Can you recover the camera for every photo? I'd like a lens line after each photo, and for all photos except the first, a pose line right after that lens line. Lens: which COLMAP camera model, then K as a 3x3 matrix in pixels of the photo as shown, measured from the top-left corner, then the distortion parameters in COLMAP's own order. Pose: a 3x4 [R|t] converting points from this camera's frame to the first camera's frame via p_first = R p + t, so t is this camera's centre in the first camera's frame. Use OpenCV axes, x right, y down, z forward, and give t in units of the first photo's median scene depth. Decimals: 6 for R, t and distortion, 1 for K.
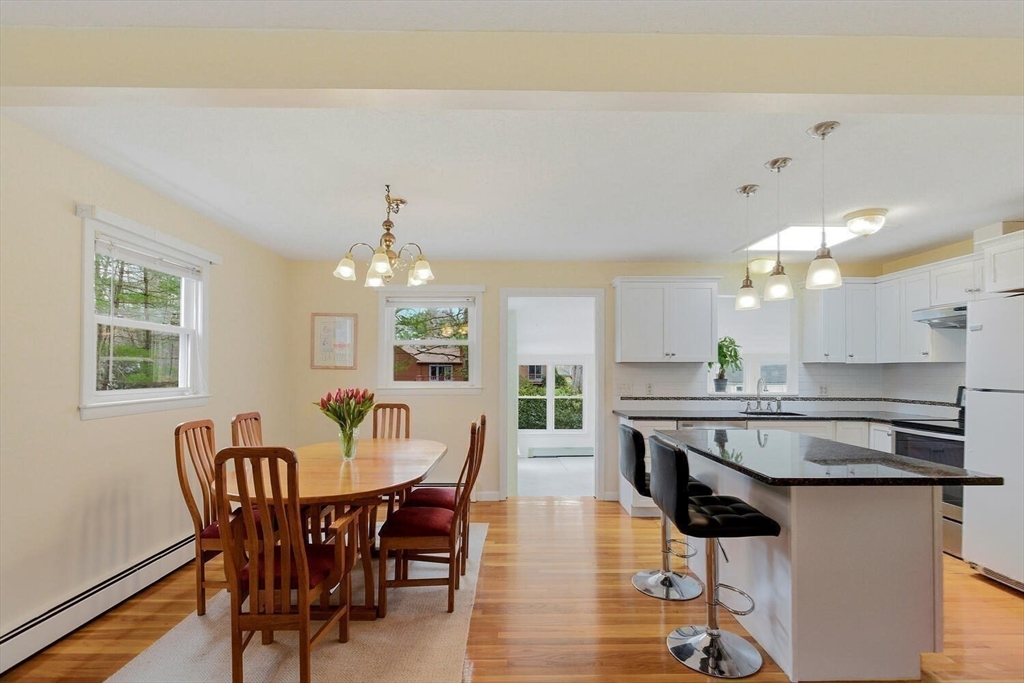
lens RADIAL K [[474.6, 0, 509.7], [0, 474.6, 364.6], [0, 0, 1]] dist [-0.009580, 0.001427]
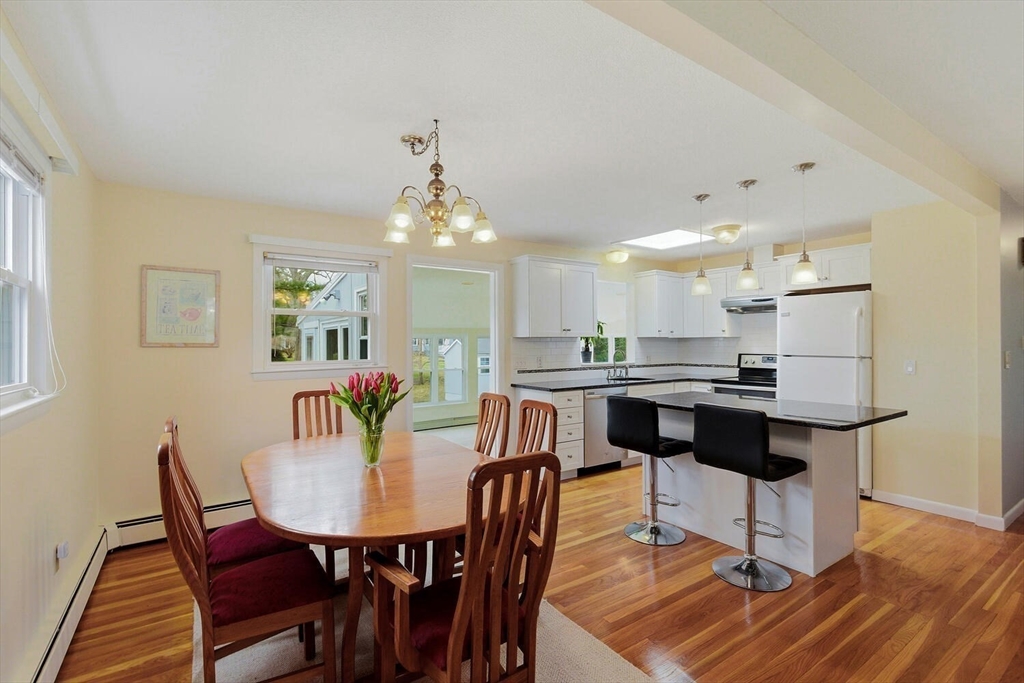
lens RADIAL K [[474.6, 0, 511.0], [0, 474.6, 339.2], [0, 0, 1]] dist [-0.009580, 0.001427]
pose [[0.830180, -0.003739, 0.557483, -0.406233], [0.002790, 0.999993, 0.002551, -0.003430], [-0.557488, -0.000563, 0.830185, 0.170602]]
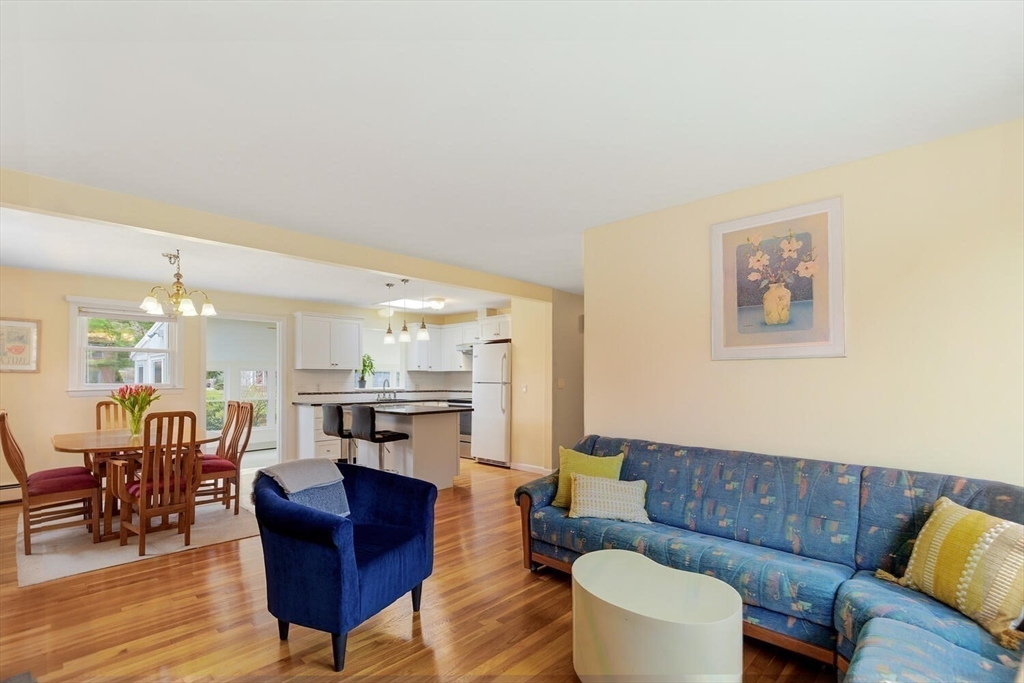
lens RADIAL K [[474.6, 0, 525.1], [0, 474.6, 376.2], [0, 0, 1]] dist [-0.009580, 0.001427]
pose [[0.678450, 0.000887, 0.734646, -0.410850], [-0.005577, 0.999977, 0.003944, 0.008057], [-0.734626, -0.006773, 0.678439, -0.560552]]
